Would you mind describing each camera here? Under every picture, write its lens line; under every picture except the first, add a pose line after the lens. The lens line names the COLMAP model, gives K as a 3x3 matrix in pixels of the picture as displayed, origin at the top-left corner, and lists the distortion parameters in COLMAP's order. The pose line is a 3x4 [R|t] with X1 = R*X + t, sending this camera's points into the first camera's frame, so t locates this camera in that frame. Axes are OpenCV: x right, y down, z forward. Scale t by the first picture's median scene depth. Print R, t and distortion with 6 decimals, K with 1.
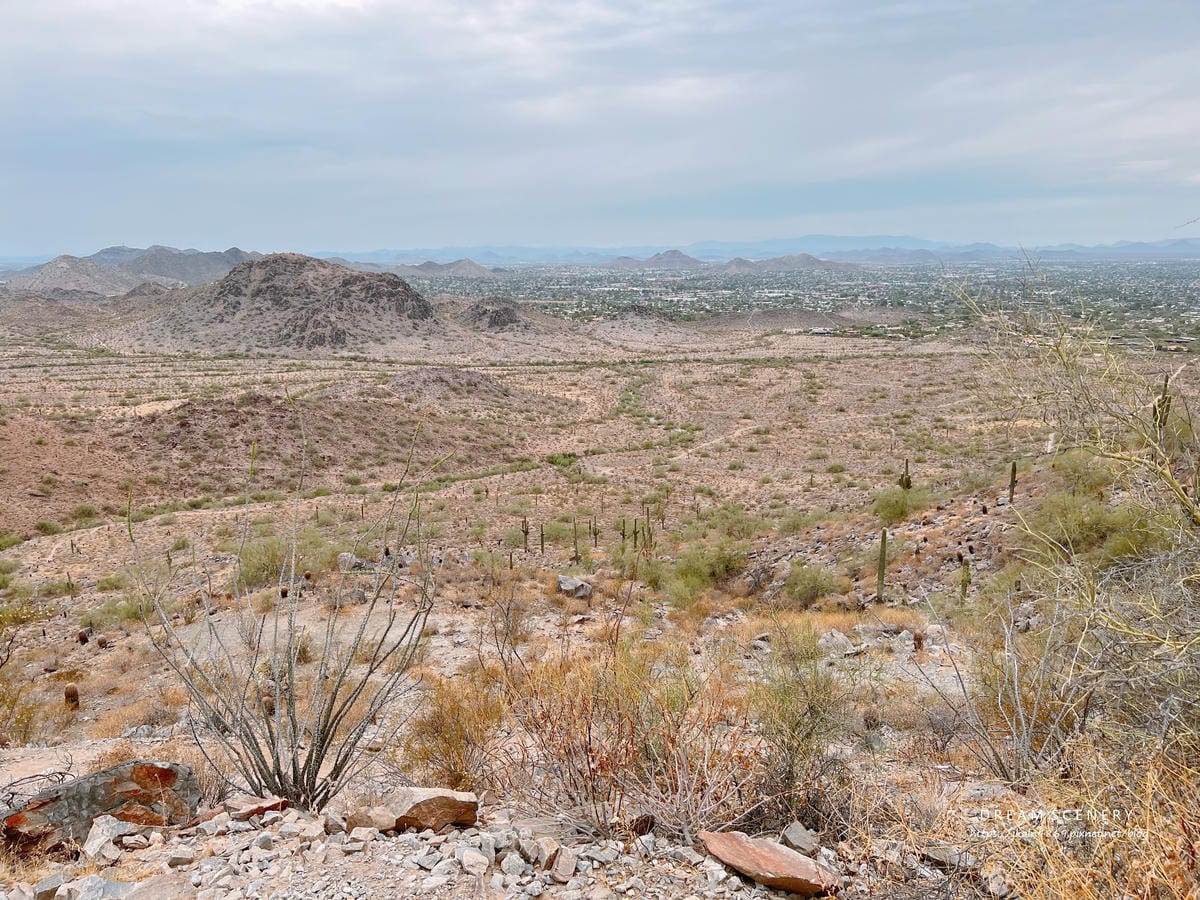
lens RADIAL K [[891.7, 0, 592.6], [0, 891.7, 451.3], [0, 0, 1]] dist [0.091024, -0.118032]
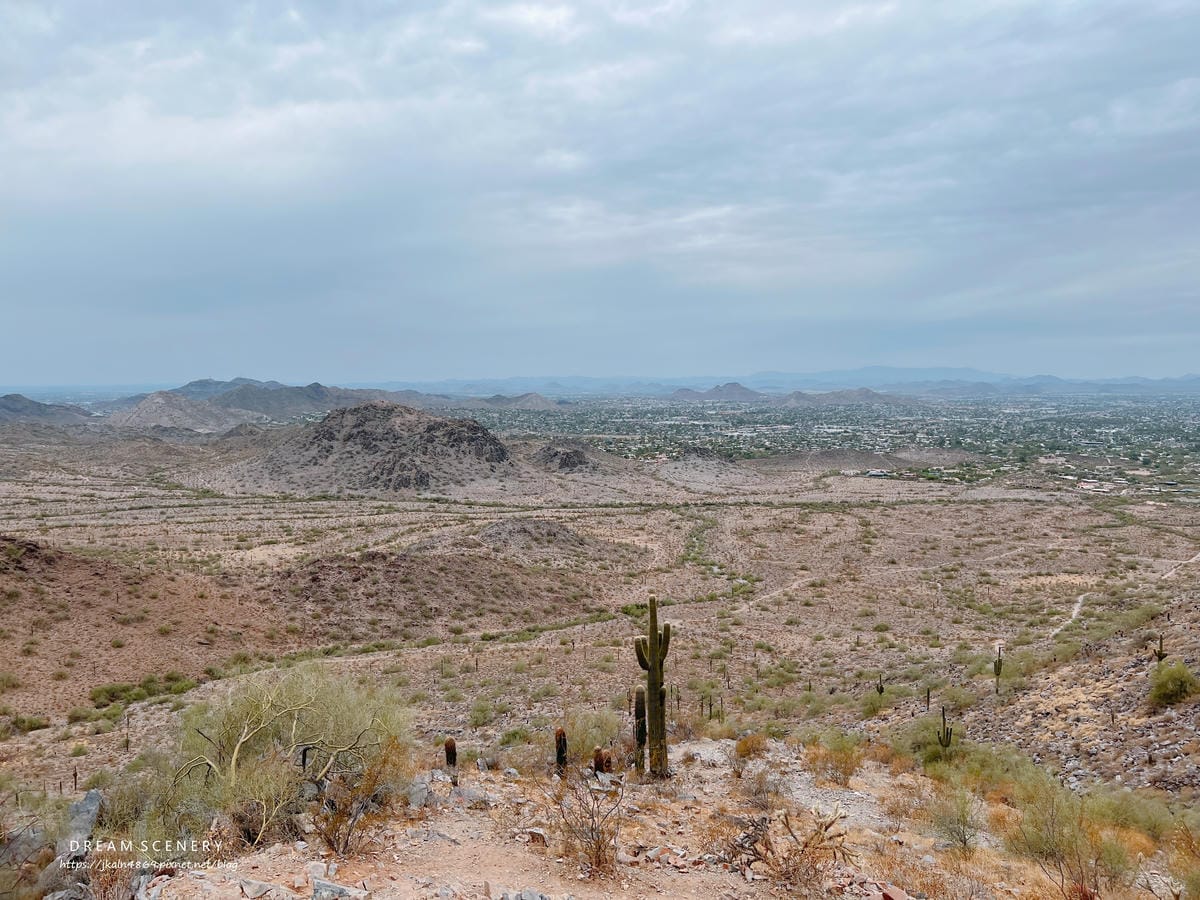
lens RADIAL K [[893.0, 0, 611.5], [0, 893.0, 449.8], [0, 0, 1]] dist [0.105321, -0.152982]
pose [[0.998891, 0.007794, -0.046439, -0.005814], [-0.014286, 0.989883, -0.141164, -0.013401], [0.044869, 0.141671, 0.988896, -0.060959]]
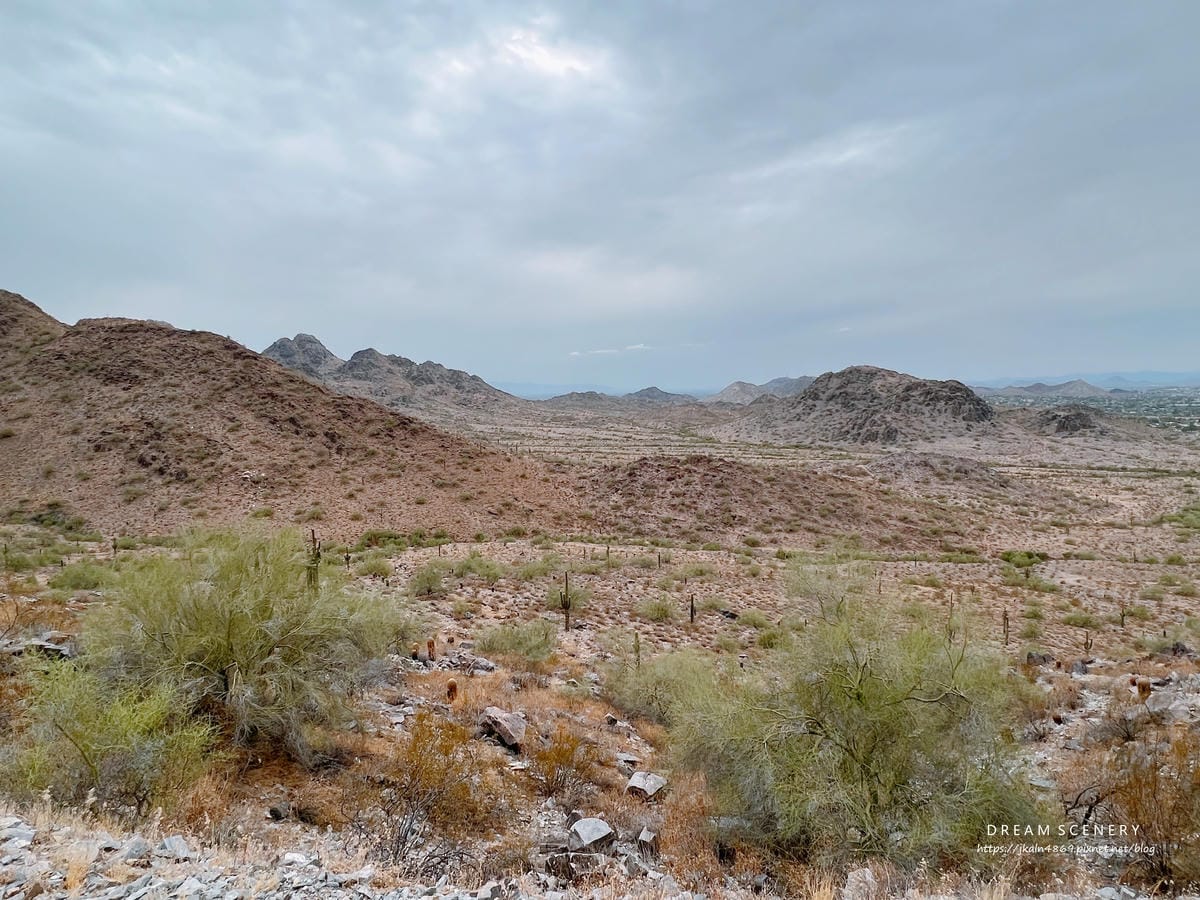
lens RADIAL K [[715.6, 0, 594.2], [0, 715.6, 449.7], [0, 0, 1]] dist [-0.006124, 0.000913]
pose [[0.734431, 0.048806, -0.676926, 0.049383], [-0.132330, 0.988566, -0.072296, 0.004429], [0.665658, 0.142674, 0.732492, 0.107450]]
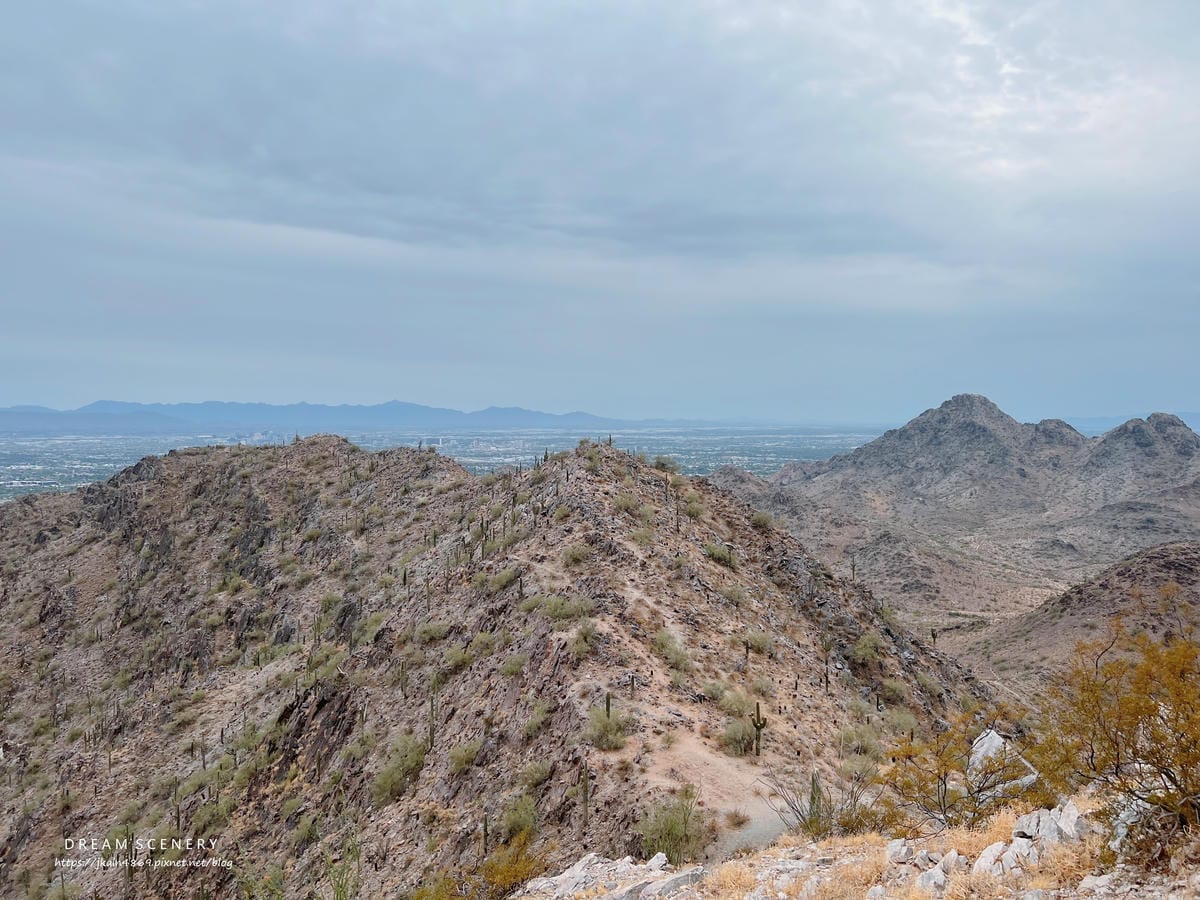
lens RADIAL K [[901.3, 0, 592.4], [0, 901.3, 451.9], [0, 0, 1]] dist [0.050627, -0.053690]
pose [[0.025949, 0.046462, -0.998583, 0.050701], [-0.215681, 0.975653, 0.039790, -0.073237], [0.976119, 0.214343, 0.035338, -0.253521]]
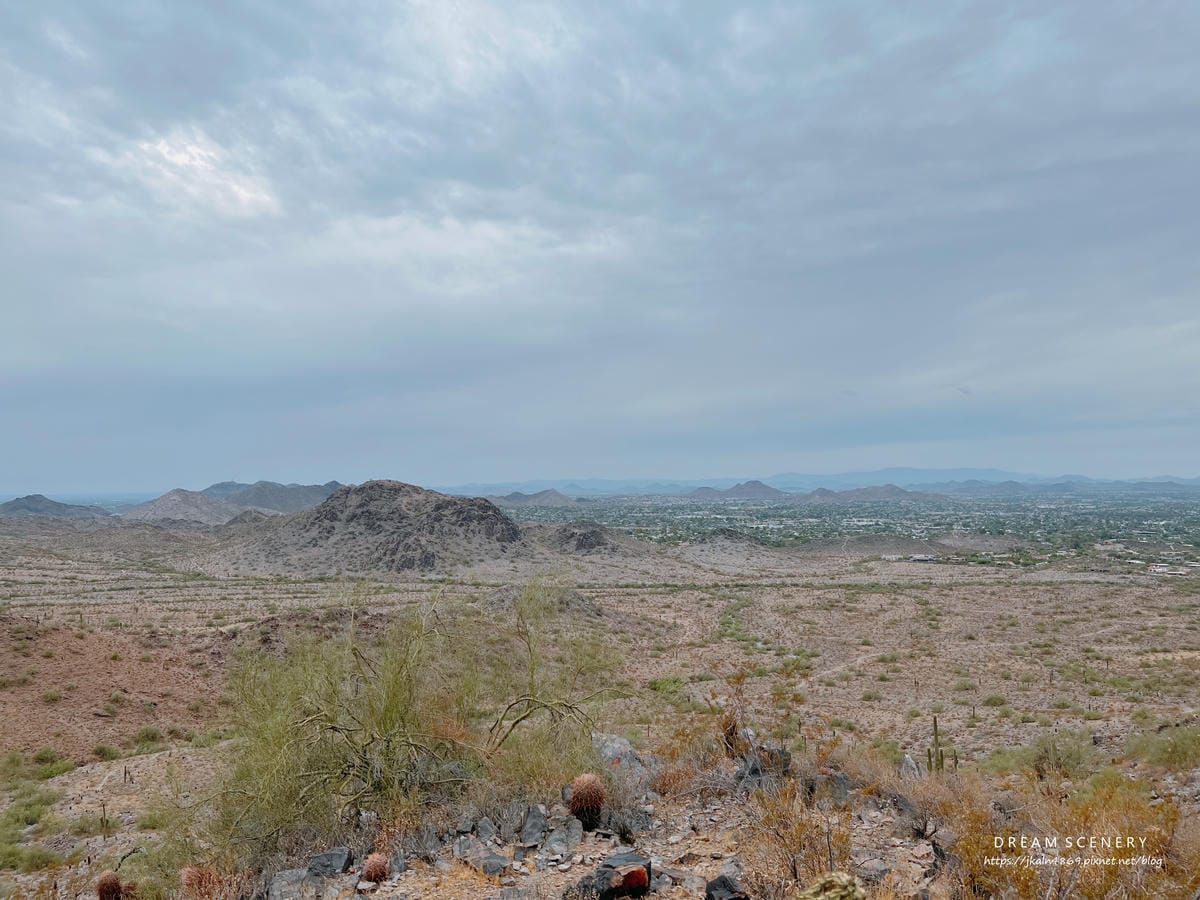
lens RADIAL K [[891.7, 0, 592.6], [0, 891.7, 451.3], [0, 0, 1]] dist [0.091024, -0.118032]
pose [[0.996010, -0.008563, -0.088835, -0.011202], [-0.014219, 0.967445, -0.252683, 0.004571], [0.088107, 0.252938, 0.963462, 0.029527]]
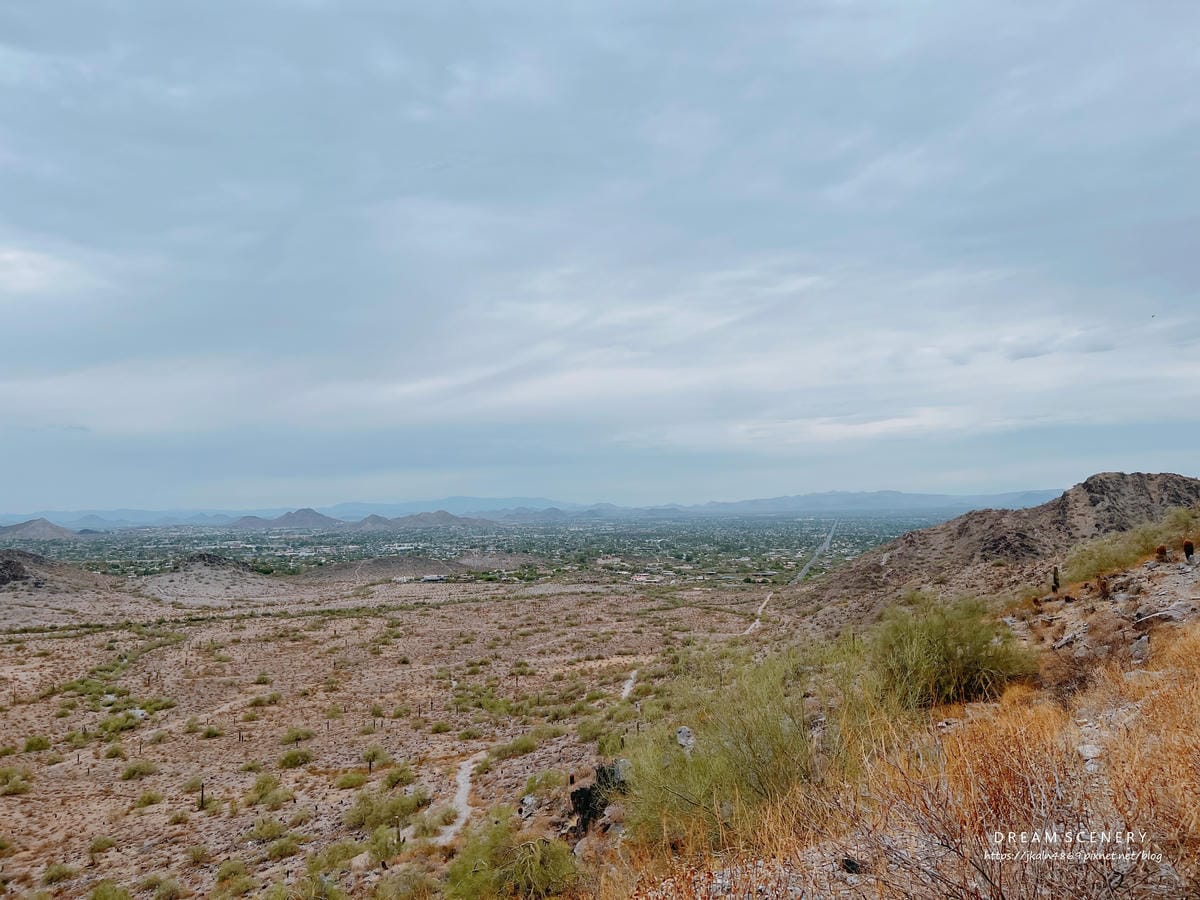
lens RADIAL K [[894.9, 0, 600.0], [0, 894.9, 450.0], [0, 0, 1]] dist [0.058034, -0.076982]
pose [[0.923788, 0.014959, 0.382612, 0.082880], [0.094548, 0.959384, -0.265788, 0.000253], [-0.371048, 0.281707, 0.884853, 0.129102]]
